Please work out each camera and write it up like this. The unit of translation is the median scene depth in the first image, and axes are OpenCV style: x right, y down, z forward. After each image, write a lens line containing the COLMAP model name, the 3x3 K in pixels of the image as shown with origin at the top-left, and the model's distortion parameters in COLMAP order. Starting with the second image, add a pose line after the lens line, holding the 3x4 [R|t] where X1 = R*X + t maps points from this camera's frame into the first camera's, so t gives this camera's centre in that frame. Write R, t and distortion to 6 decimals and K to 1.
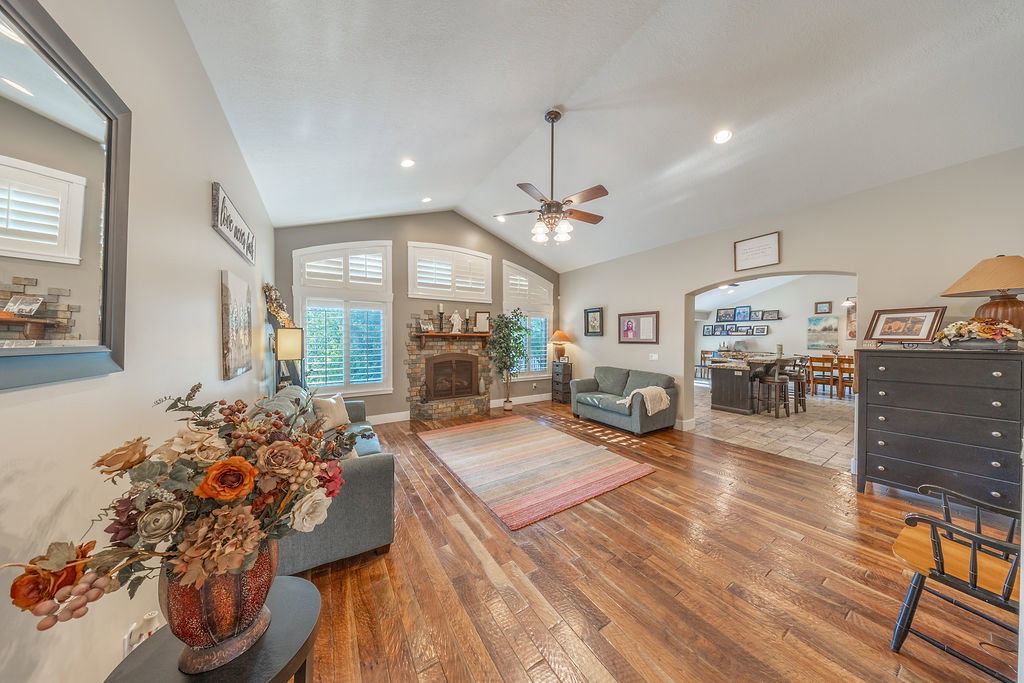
lens RADIAL K [[297.2, 0, 511.1], [0, 297.2, 339.4], [0, 0, 1]] dist [0.001916, -0.000050]
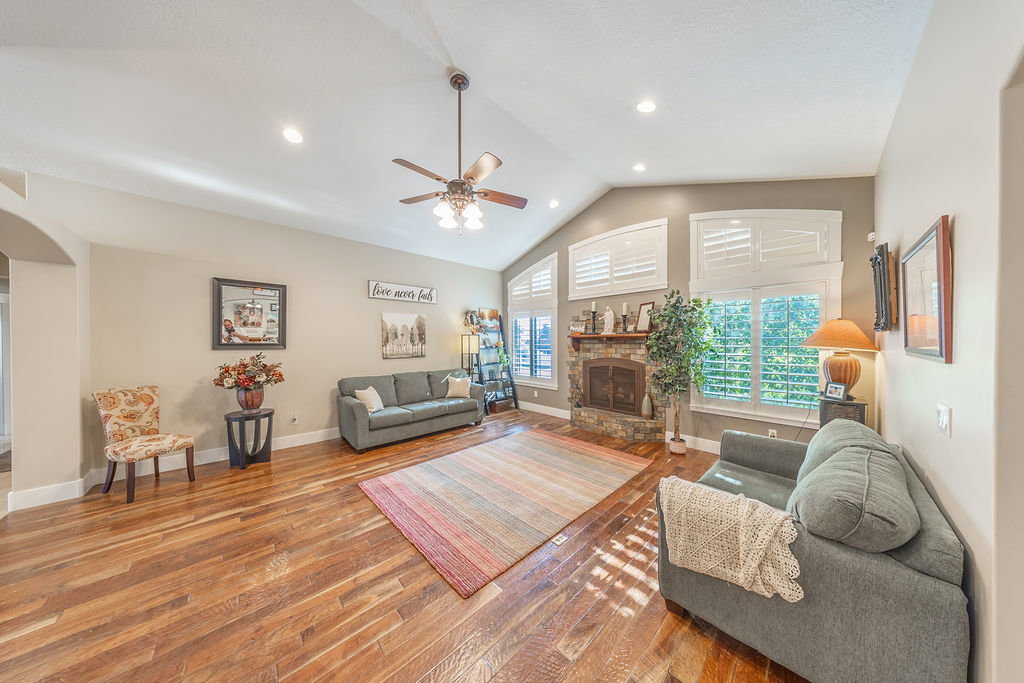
lens RADIAL K [[297.2, 0, 511.9], [0, 297.2, 340.3], [0, 0, 1]] dist [0.001916, -0.000050]
pose [[0.188385, -0.004930, -0.982083, 0.620883], [0.000826, 0.999988, -0.004862, 0.000751], [0.982095, 0.000105, 0.188387, 0.608223]]
